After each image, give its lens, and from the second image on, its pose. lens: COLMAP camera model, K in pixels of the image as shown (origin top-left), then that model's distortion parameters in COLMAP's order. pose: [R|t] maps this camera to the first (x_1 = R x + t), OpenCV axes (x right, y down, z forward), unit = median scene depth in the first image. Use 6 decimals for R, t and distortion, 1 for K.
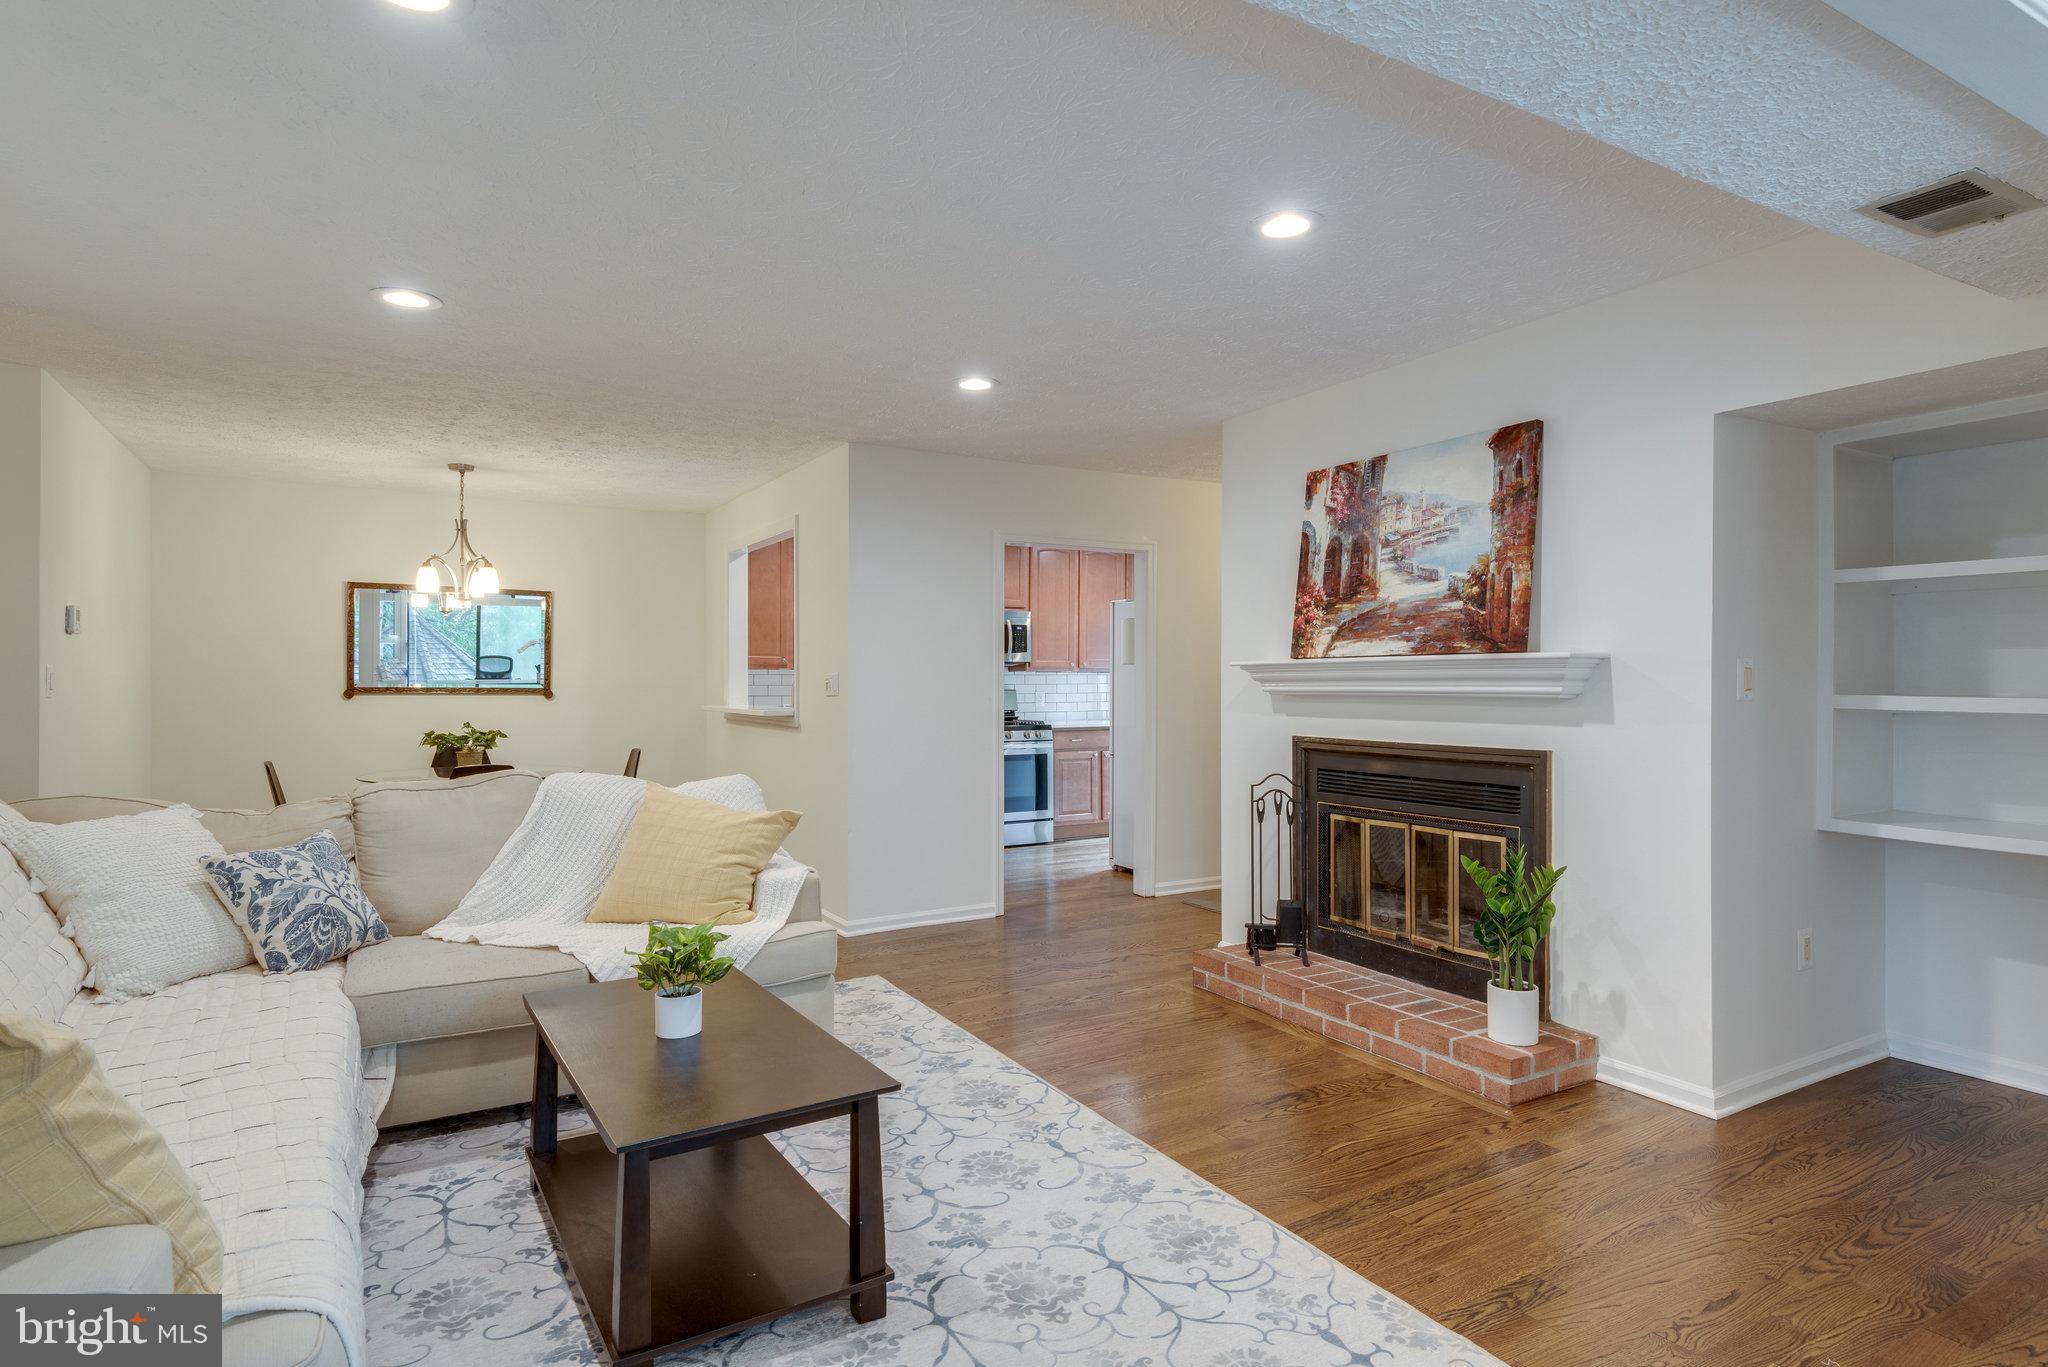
lens RADIAL K [[1048.6, 0, 1008.3], [0, 1048.6, 685.1], [0, 0, 1]] dist [0.045024, -0.040125]
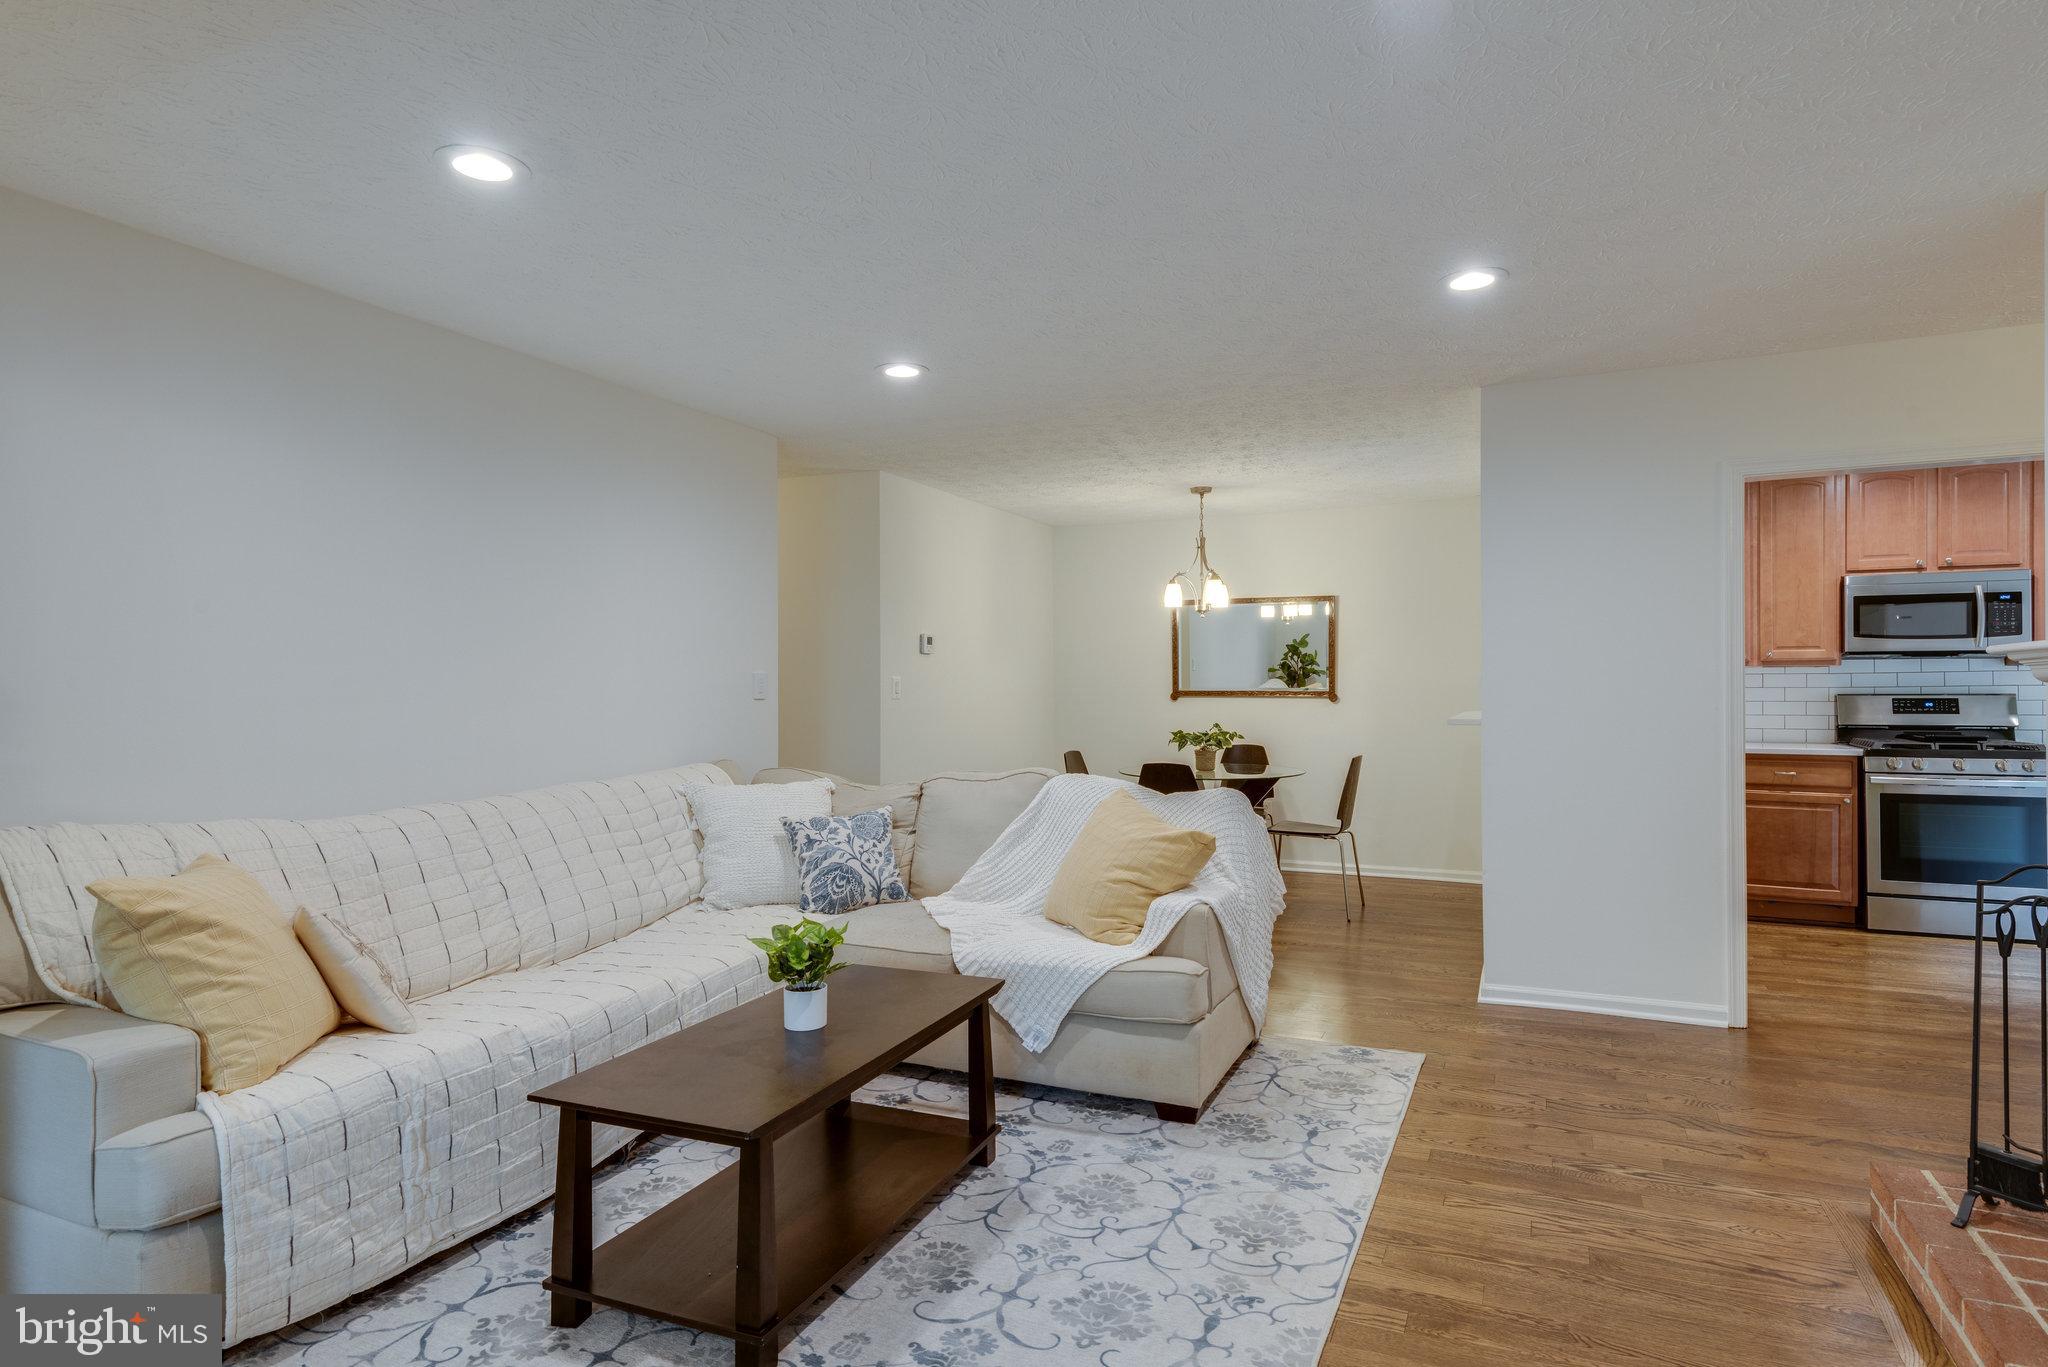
lens RADIAL K [[1066.4, 0, 1072.4], [0, 1066.4, 680.7], [0, 0, 1]] dist [0.035934, -0.024414]
pose [[0.605008, -0.007312, -0.796186, 0.434214], [0.003759, 0.999973, -0.006327, -0.003428], [0.796210, 0.000835, 0.605019, 0.352192]]
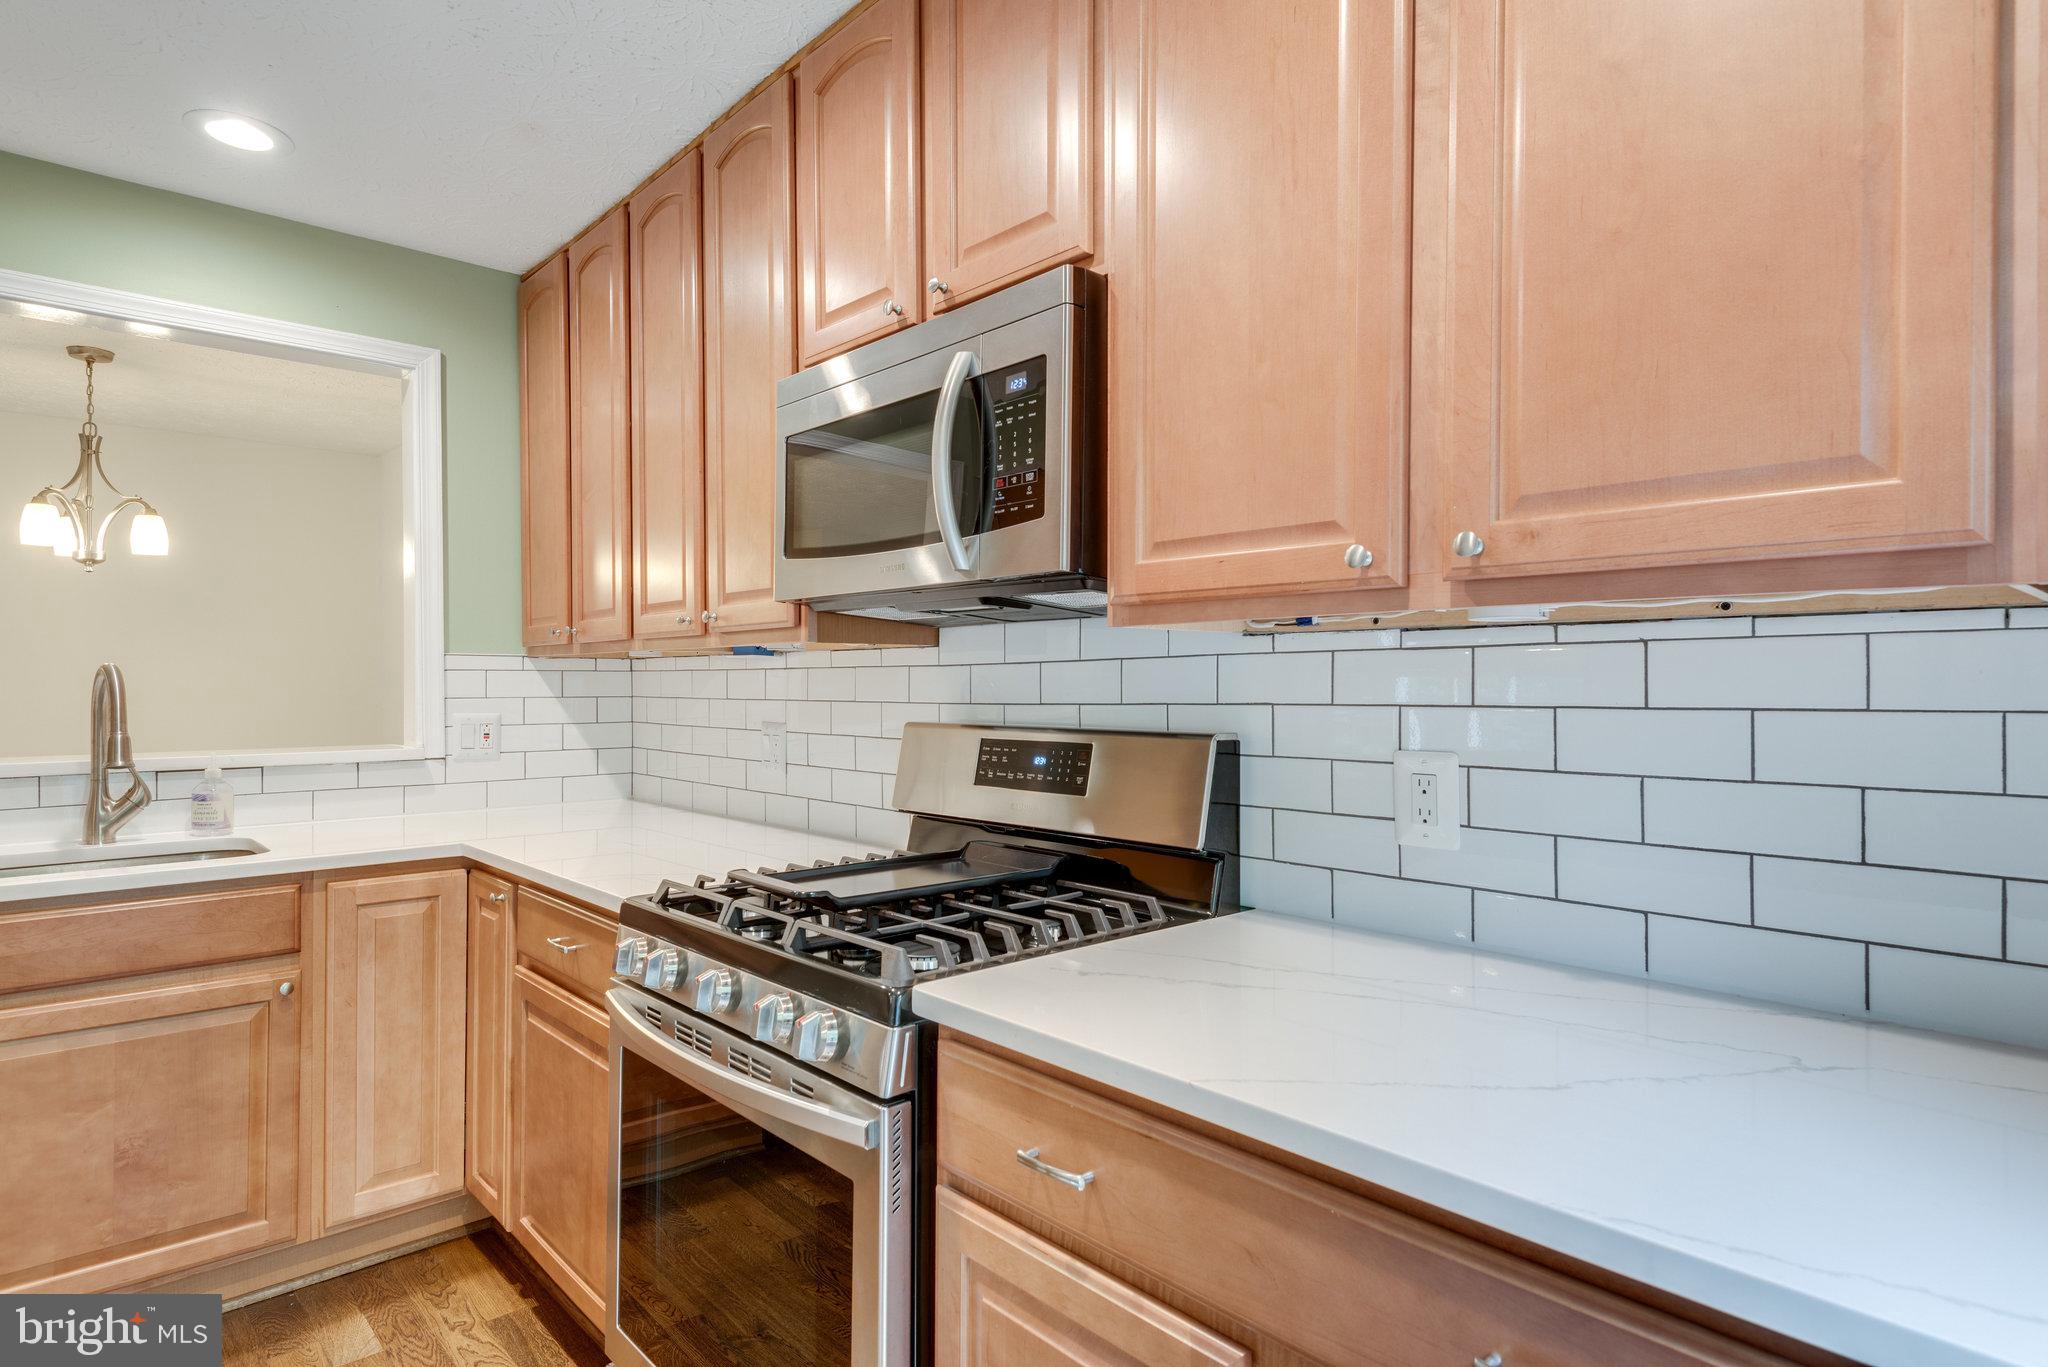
lens RADIAL K [[1087.1, 0, 1033.8], [0, 1087.1, 680.0], [0, 0, 1]] dist [0.034664, -0.024726]
pose [[0.241230, -0.005640, -0.970452, 0.423861], [0.000201, 0.999983, -0.005761, -0.008662], [0.970468, 0.001195, 0.241227, 2.190884]]
